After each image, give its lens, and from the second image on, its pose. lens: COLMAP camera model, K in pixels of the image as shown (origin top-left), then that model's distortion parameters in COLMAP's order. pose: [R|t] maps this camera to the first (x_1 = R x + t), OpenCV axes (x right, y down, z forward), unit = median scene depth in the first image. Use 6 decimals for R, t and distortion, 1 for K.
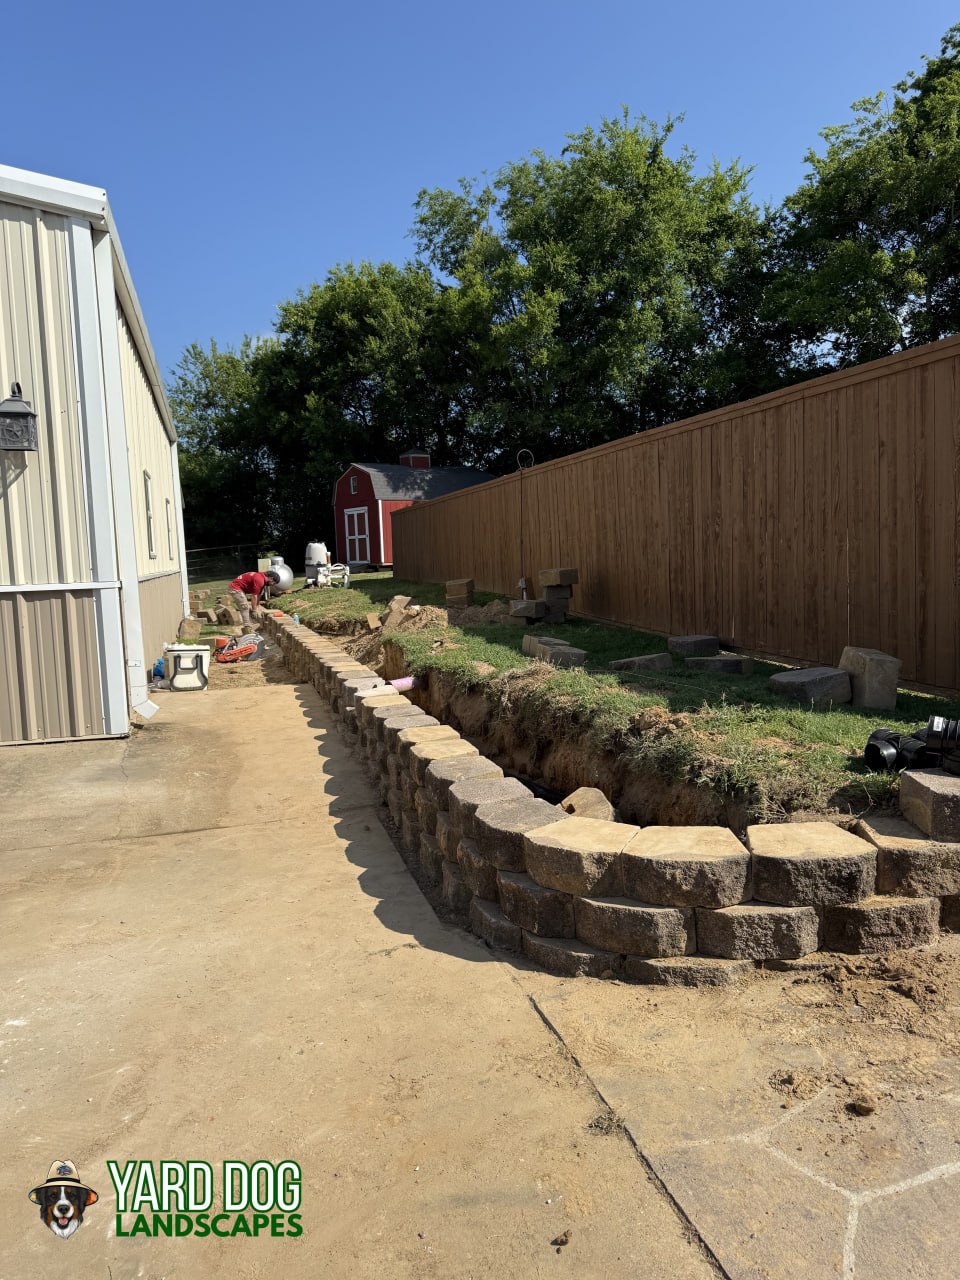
lens RADIAL K [[922.2, 0, 470.1], [0, 922.2, 643.0], [0, 0, 1]] dist [0.052747, -0.069872]
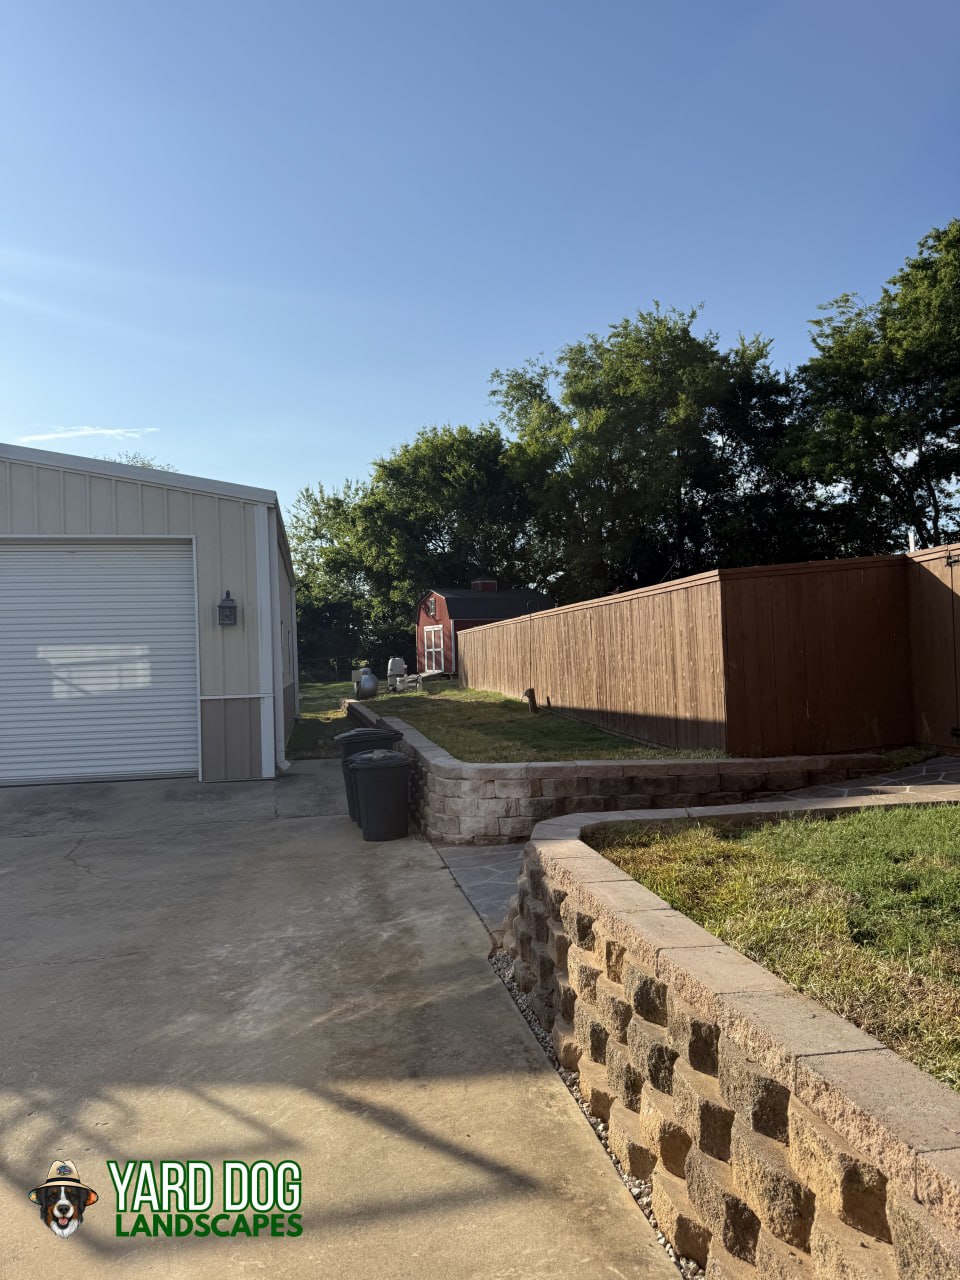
lens RADIAL K [[912.6, 0, 467.0], [0, 912.6, 635.7], [0, 0, 1]] dist [0.047848, -0.061175]
pose [[0.994788, 0.001429, -0.101954, 0.038561], [-0.013569, 0.992863, -0.118488, 0.006069], [0.101057, 0.119254, 0.987707, -0.157387]]
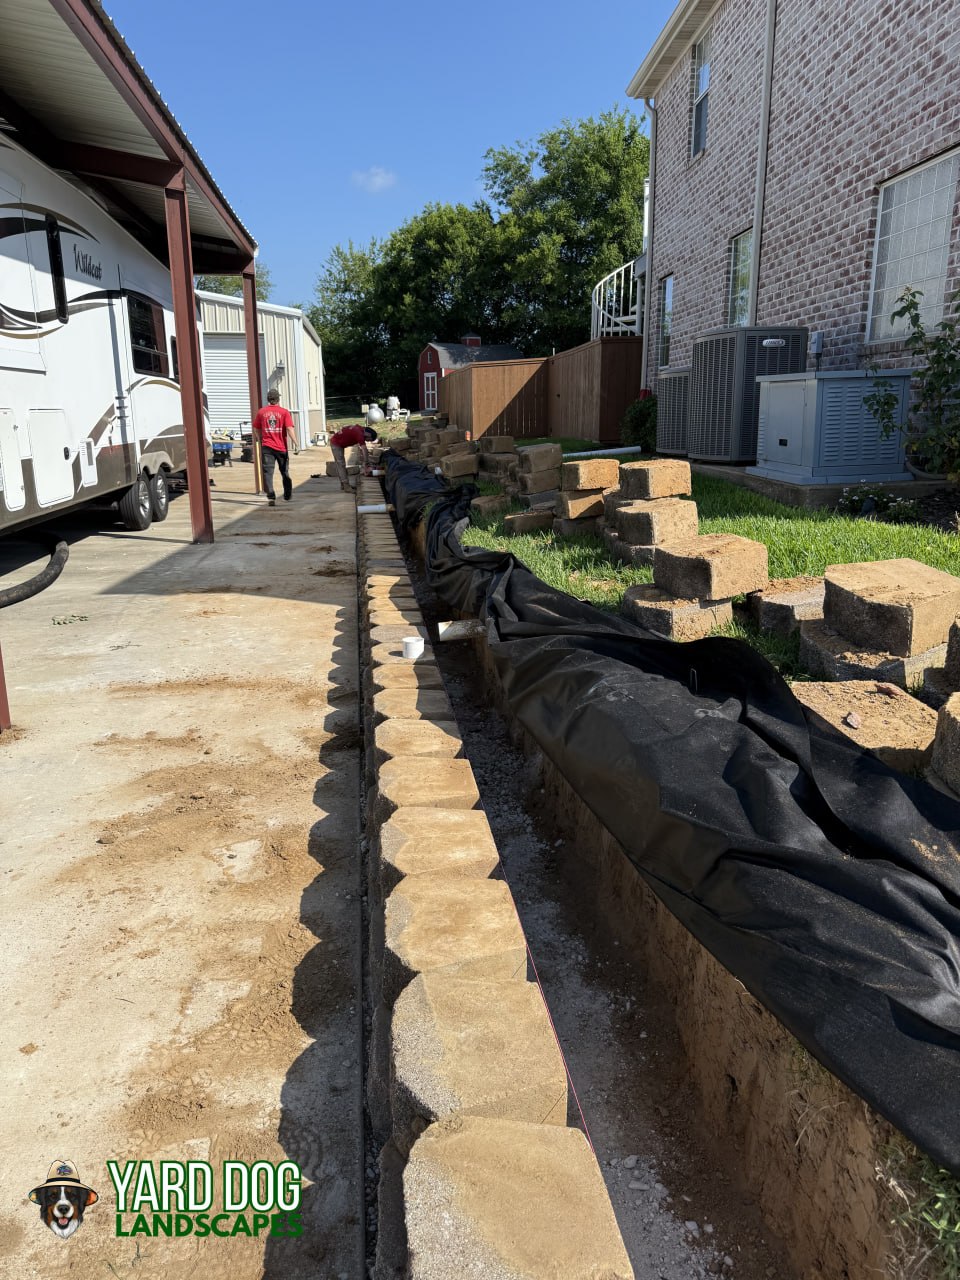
lens RADIAL K [[923.7, 0, 474.7], [0, 923.7, 609.6], [0, 0, 1]] dist [0.009124, 0.010481]
pose [[0.988666, 0.058535, -0.138253, 0.175267], [-0.040280, 0.990521, 0.131326, 0.041500], [0.144630, -0.124269, 0.981651, -0.536983]]
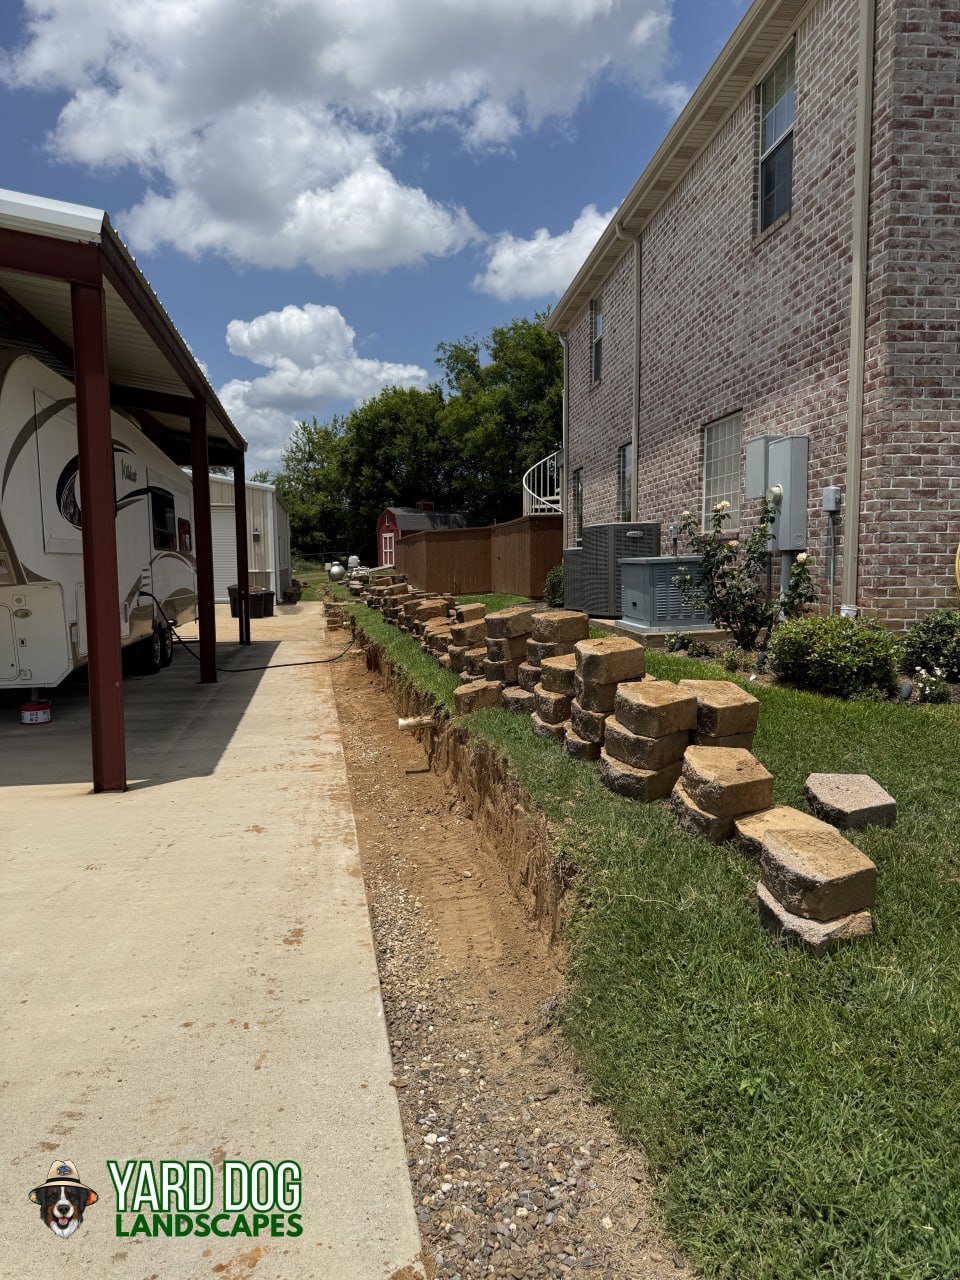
lens RADIAL K [[912.6, 0, 467.0], [0, 912.6, 635.7], [0, 0, 1]] dist [0.047848, -0.061175]
pose [[0.993843, 0.032167, -0.106027, 0.189856], [-0.032867, 0.999448, -0.004854, 0.042227], [0.105812, 0.008309, 0.994351, -0.616658]]
